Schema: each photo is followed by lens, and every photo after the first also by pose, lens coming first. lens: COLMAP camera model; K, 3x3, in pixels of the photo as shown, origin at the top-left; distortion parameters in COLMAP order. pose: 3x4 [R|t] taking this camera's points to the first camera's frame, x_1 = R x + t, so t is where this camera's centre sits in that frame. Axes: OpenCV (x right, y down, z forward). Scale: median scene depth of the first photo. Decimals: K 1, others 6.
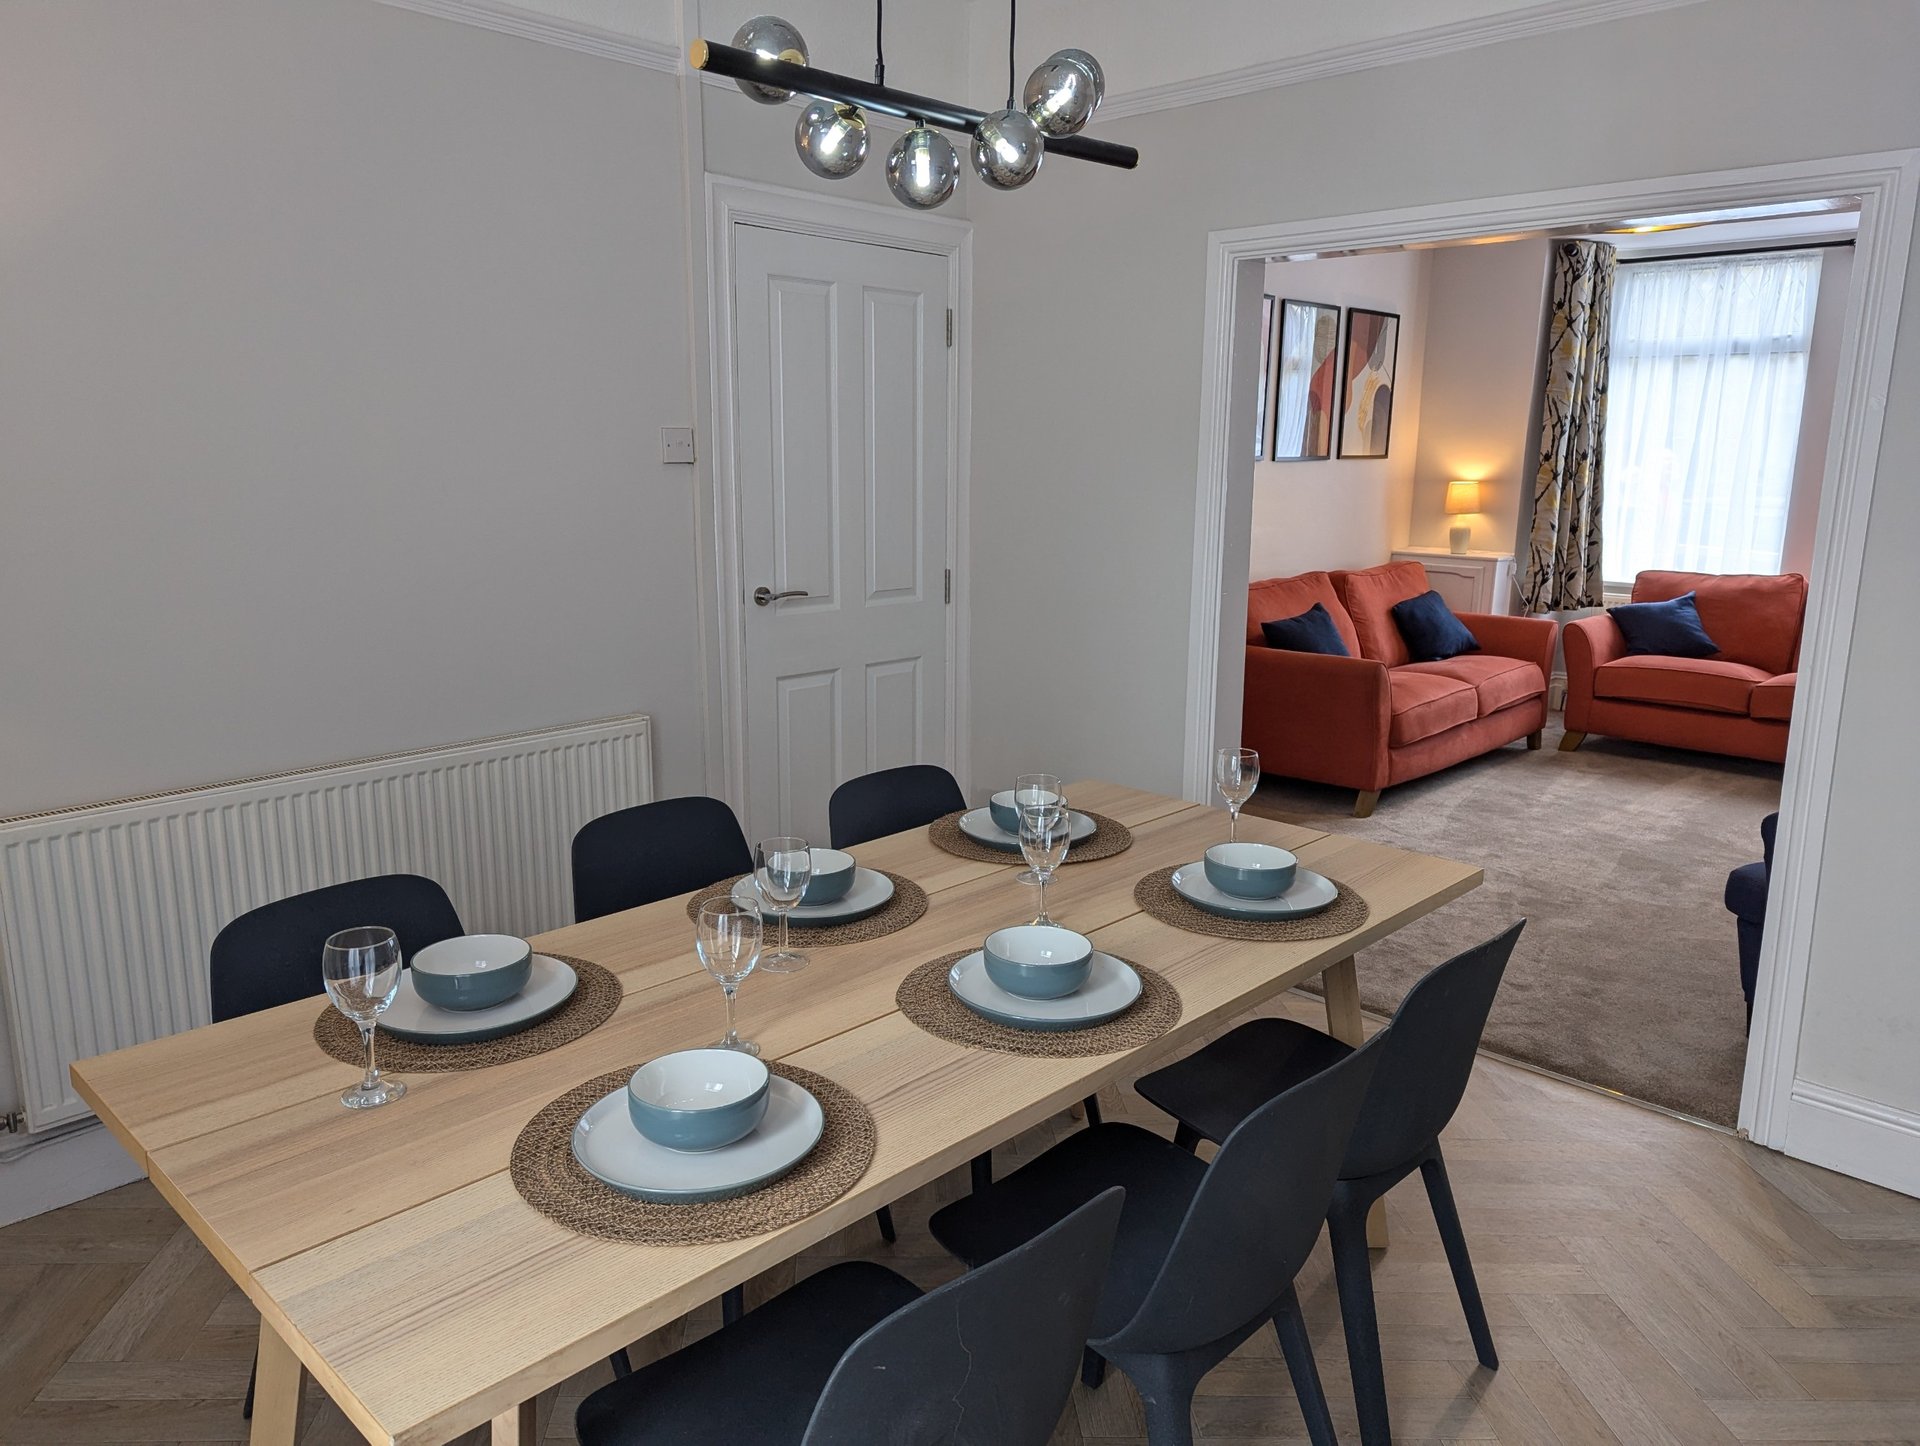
lens RADIAL K [[1334.4, 0, 960.0], [0, 1334.4, 723.0], [0, 0, 1]] dist [0.034910, 0.001490]
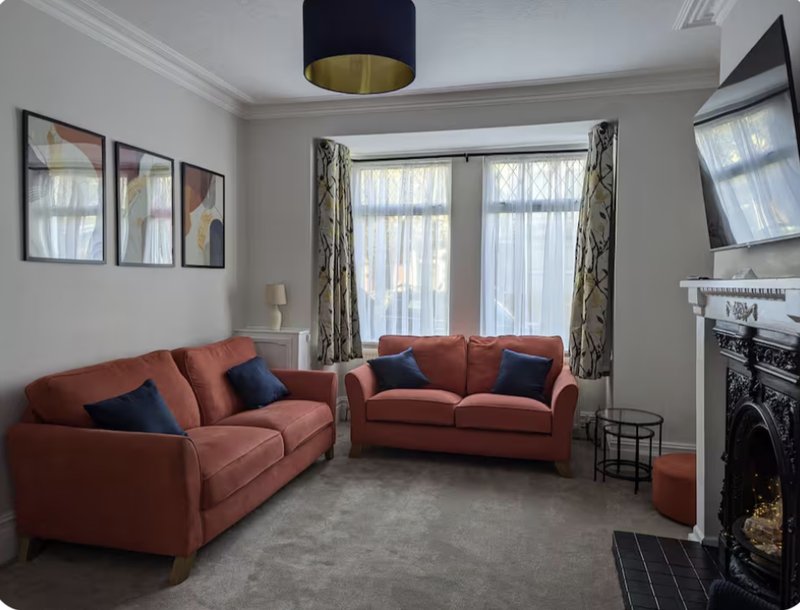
lens RADIAL K [[585.1, 0, 400.1], [0, 585.1, 301.1], [0, 0, 1]] dist [-0.040592, -0.000863]
pose [[0.874565, -0.019736, 0.484507, 0.179874], [0.099706, 0.985140, -0.139848, -0.053160], [-0.474548, 0.170614, 0.863537, 0.364058]]
